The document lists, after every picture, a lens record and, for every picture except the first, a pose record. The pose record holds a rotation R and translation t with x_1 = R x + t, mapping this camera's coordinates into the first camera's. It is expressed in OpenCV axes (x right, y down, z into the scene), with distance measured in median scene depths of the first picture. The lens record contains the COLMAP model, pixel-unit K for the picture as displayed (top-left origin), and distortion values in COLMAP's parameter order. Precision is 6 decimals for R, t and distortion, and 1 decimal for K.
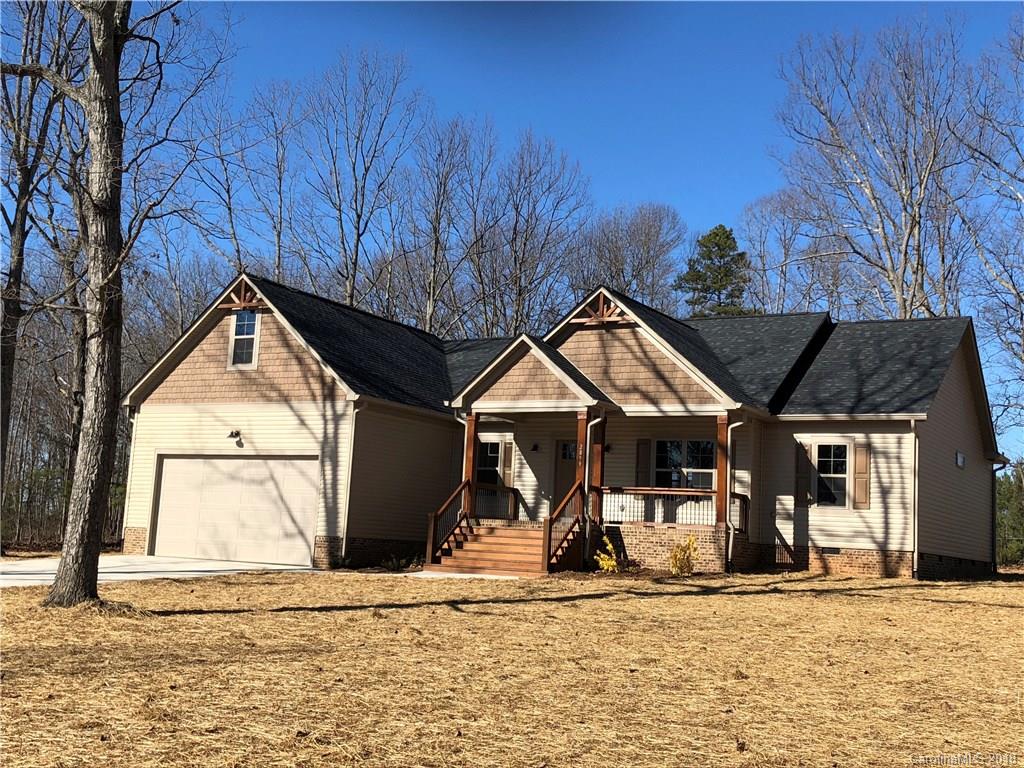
lens RADIAL K [[1252.3, 0, 493.3], [0, 1252.3, 368.0], [0, 0, 1]] dist [0.074932, 0.000000]
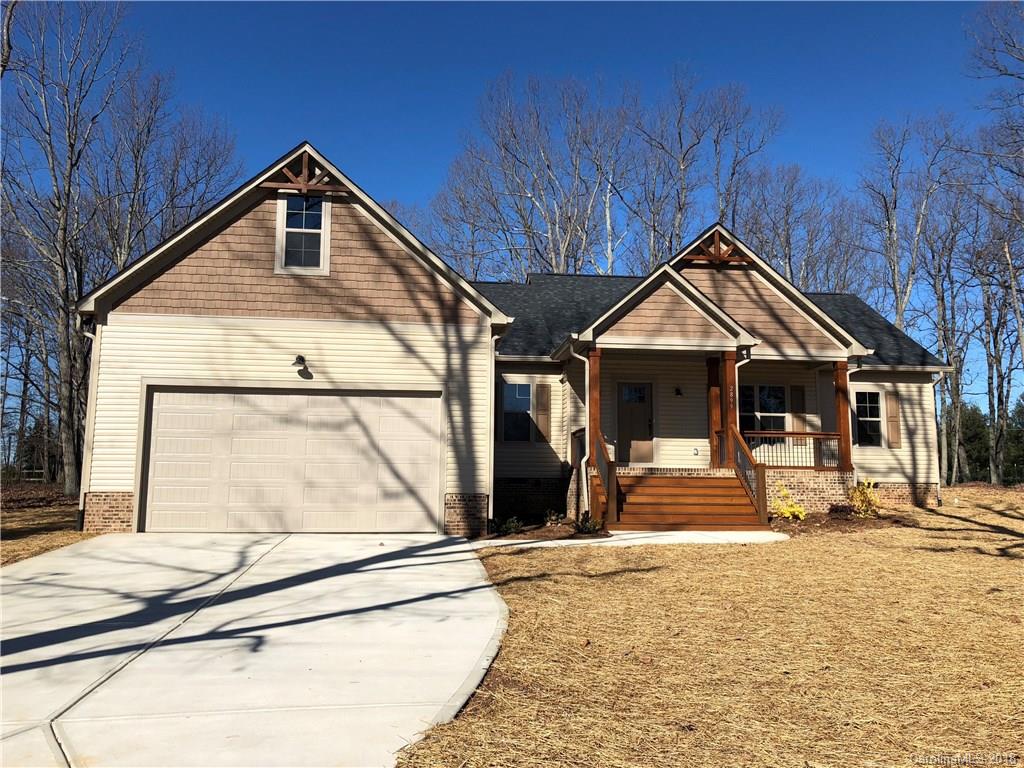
lens RADIAL K [[833.5, 0, 510.8], [0, 833.5, 382.0], [0, 0, 1]] dist [0.062773, -0.080558]
pose [[0.799736, 0.030557, 0.599574, -0.418806], [-0.051582, 0.998508, 0.017913, 0.052239], [-0.598132, -0.045253, 0.800119, 0.560321]]
